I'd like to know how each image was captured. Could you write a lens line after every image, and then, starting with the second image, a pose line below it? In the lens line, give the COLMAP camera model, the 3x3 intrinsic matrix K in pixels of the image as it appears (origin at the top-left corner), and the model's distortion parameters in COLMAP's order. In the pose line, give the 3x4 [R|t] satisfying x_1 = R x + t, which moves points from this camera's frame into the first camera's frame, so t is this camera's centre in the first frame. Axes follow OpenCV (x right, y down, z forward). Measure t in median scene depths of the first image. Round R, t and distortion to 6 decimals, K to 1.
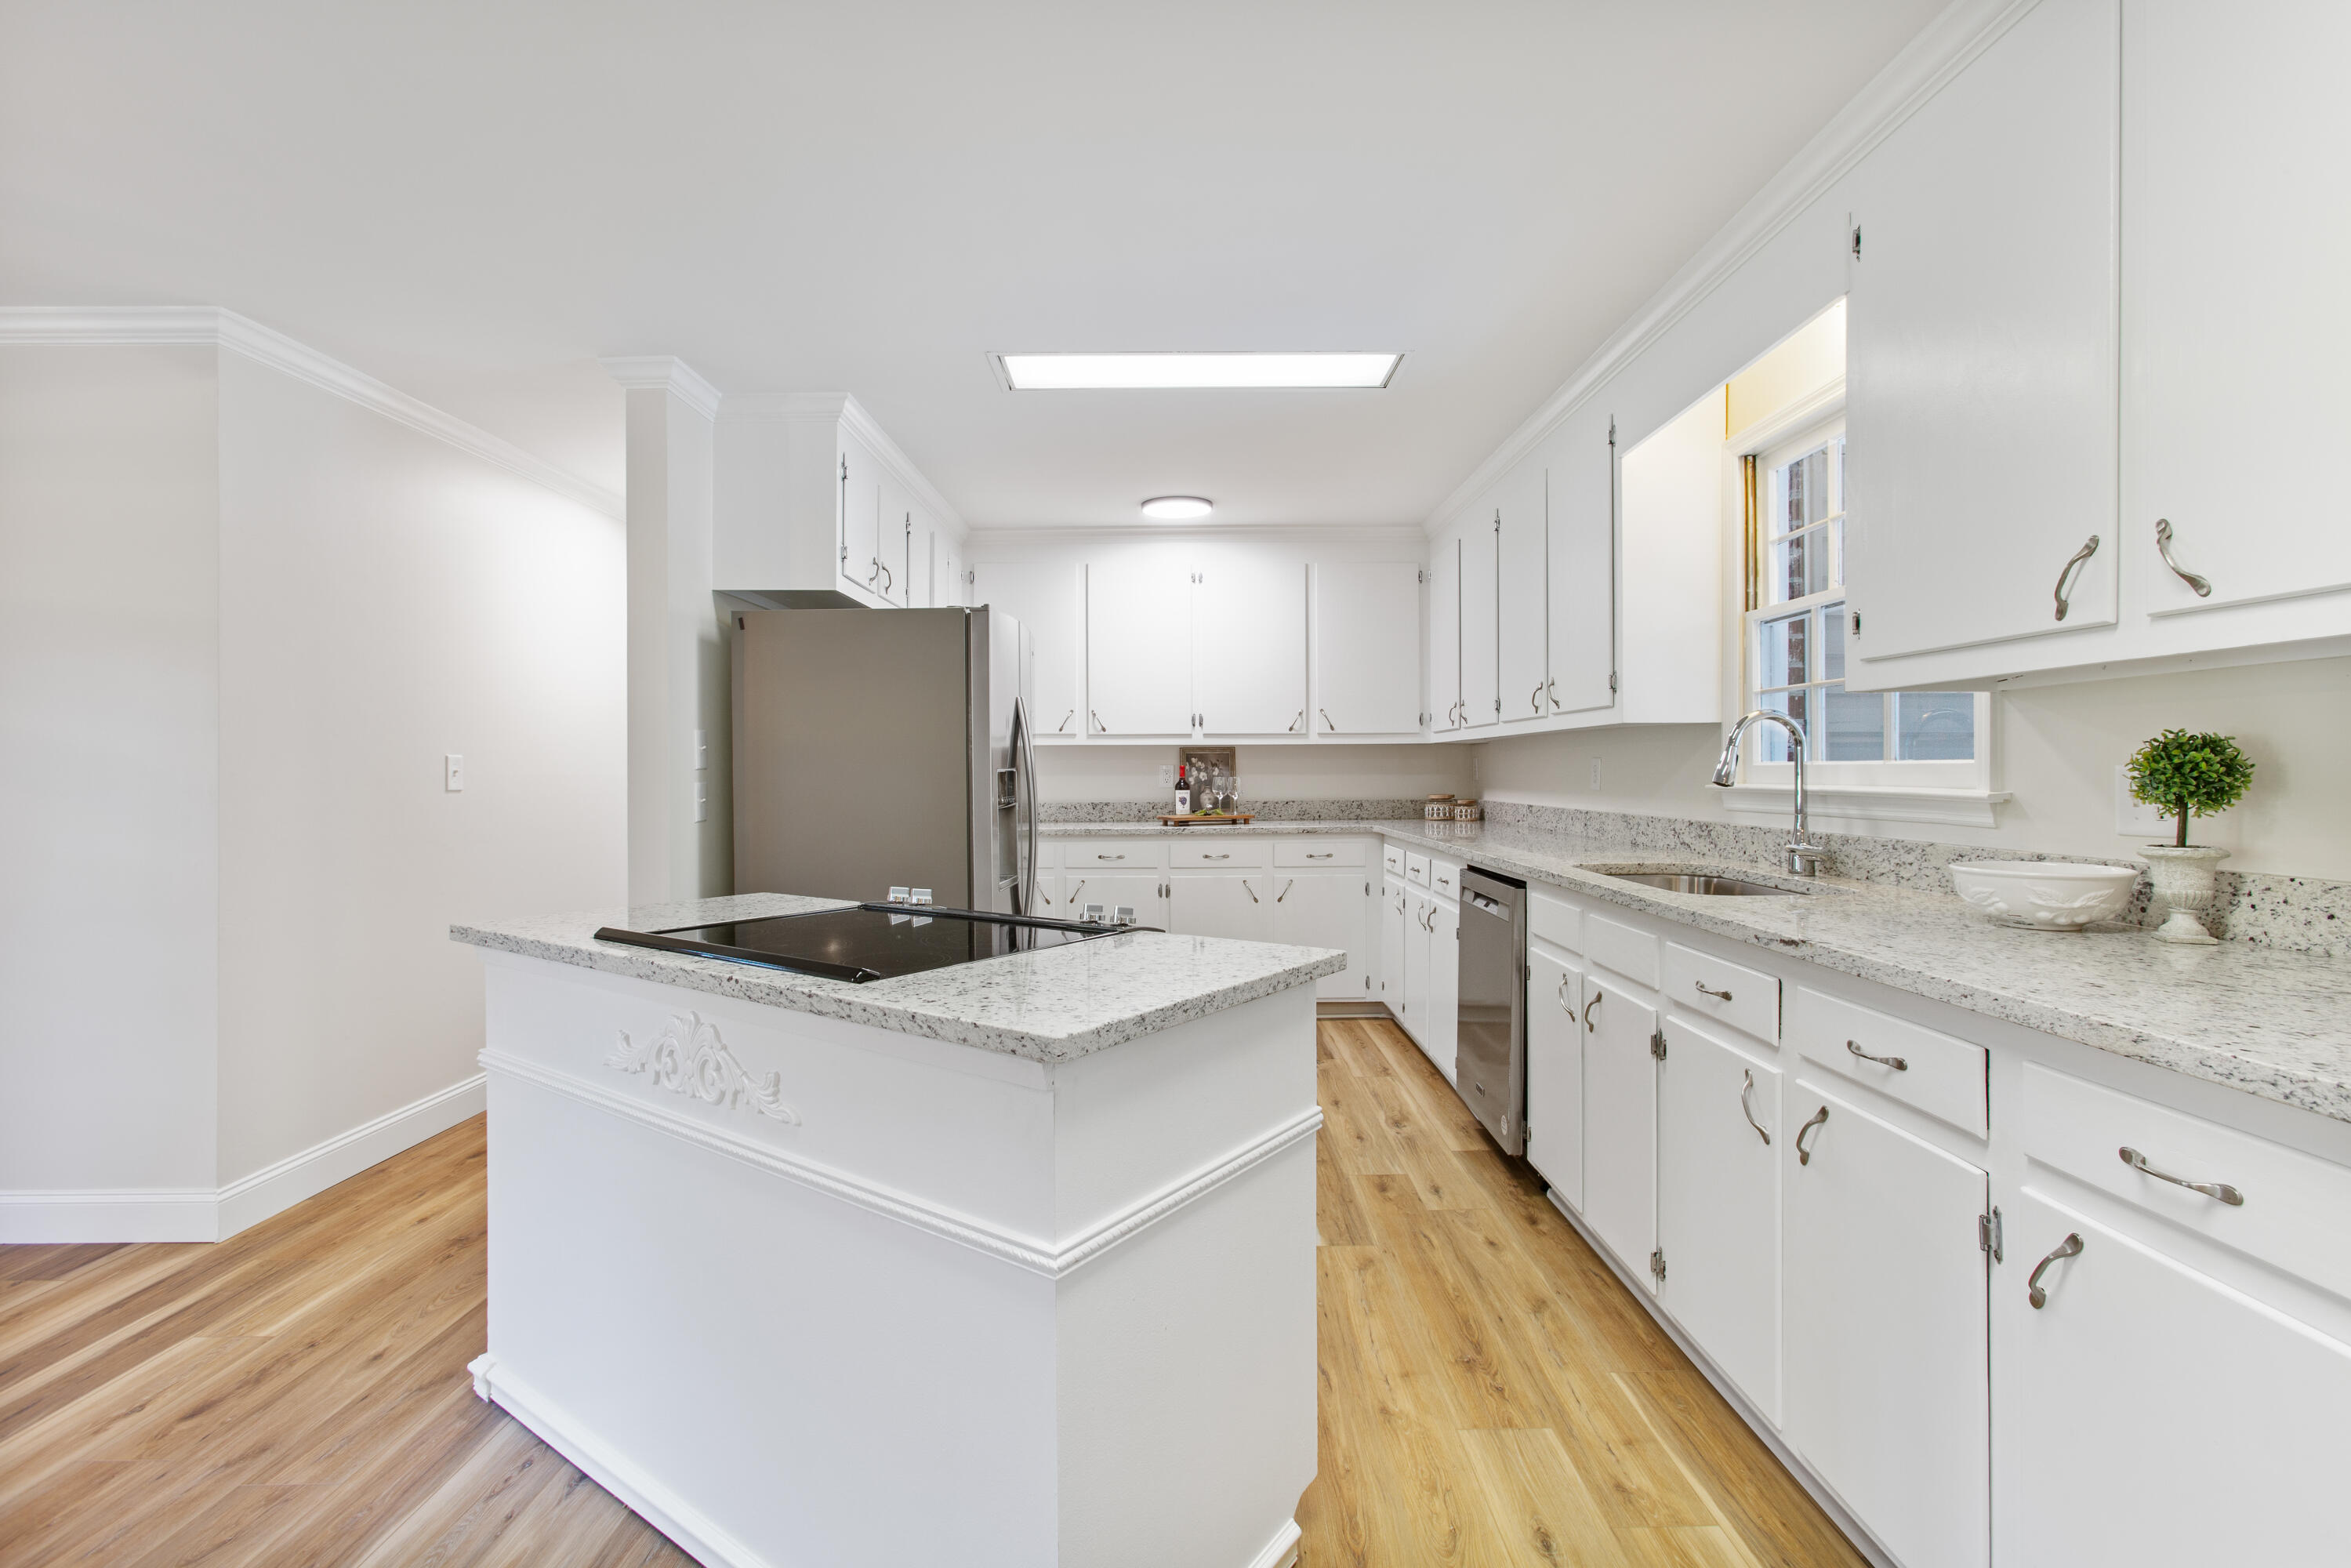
lens RADIAL K [[1065.9, 0, 1173.6], [0, 1065.9, 767.8], [0, 0, 1]] dist [-0.015747, 0.011200]
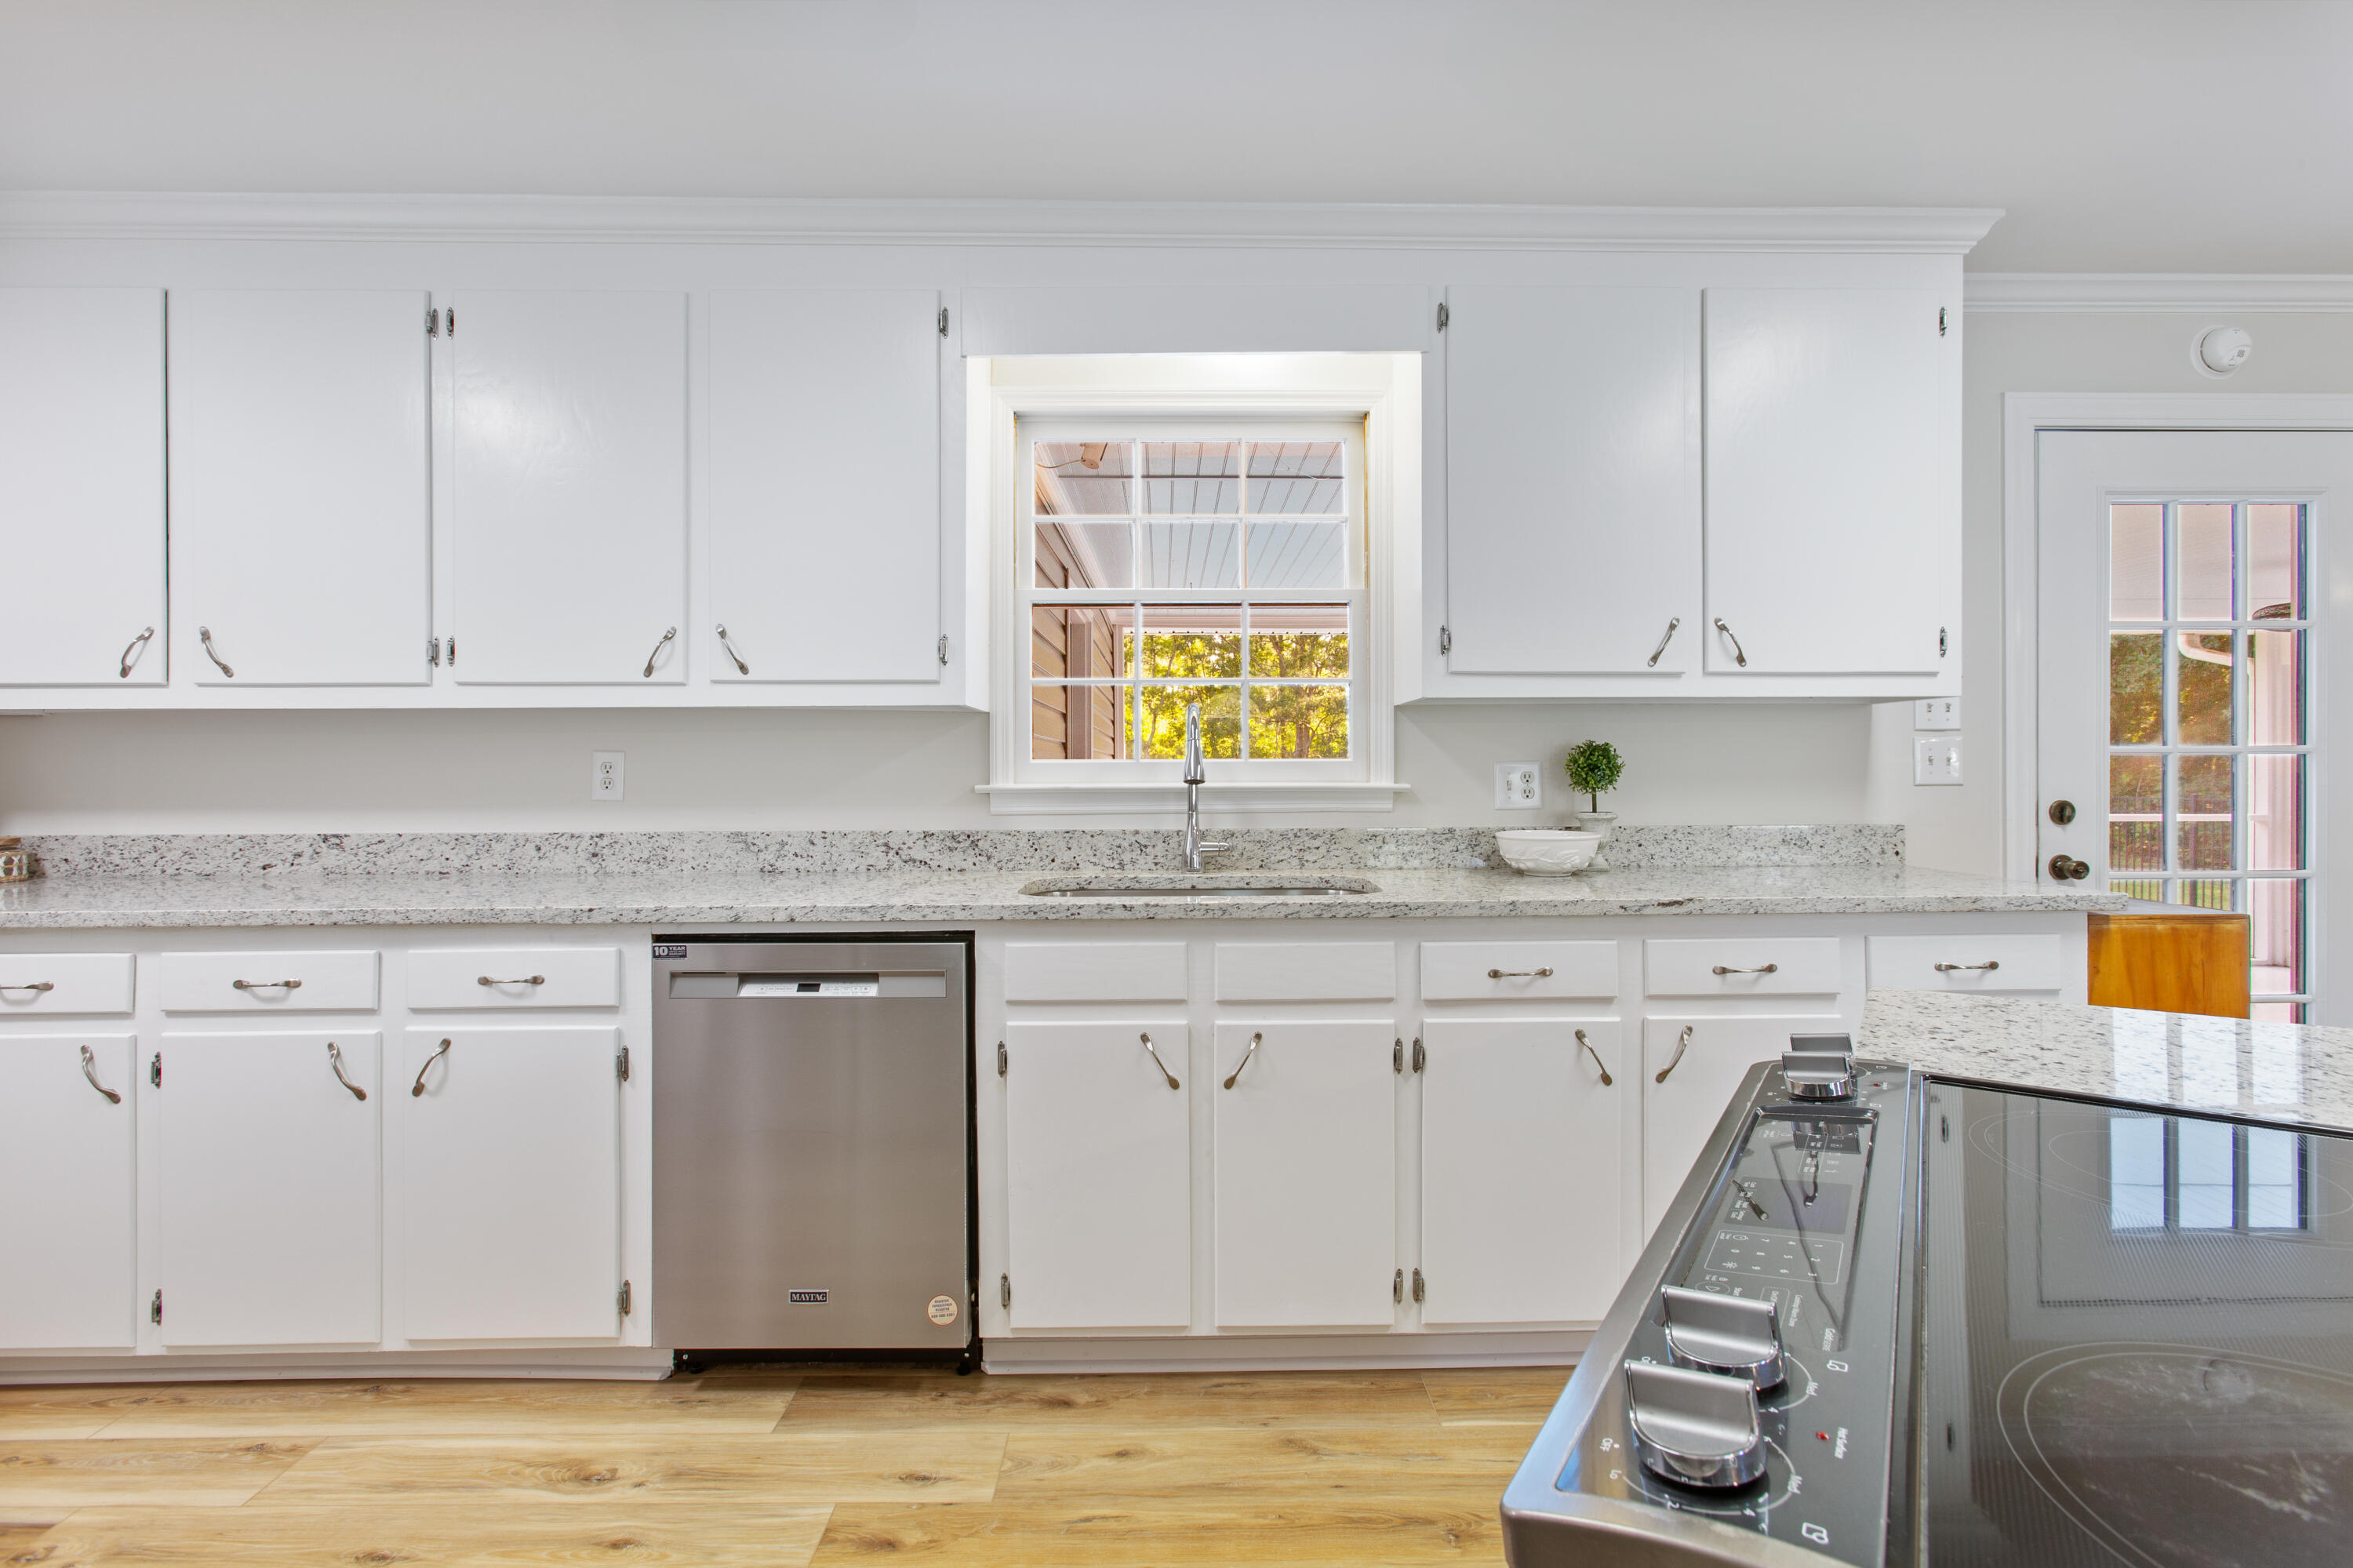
lens RADIAL K [[1066.8, 0, 1174.6], [0, 1066.8, 767.8], [0, 0, 1]] dist [-0.015747, 0.011200]
pose [[-0.024021, 0.008166, 0.999678, -0.405519], [0.002123, 0.999965, -0.008117, 0.010143], [-0.999709, 0.001927, -0.024038, 1.017896]]
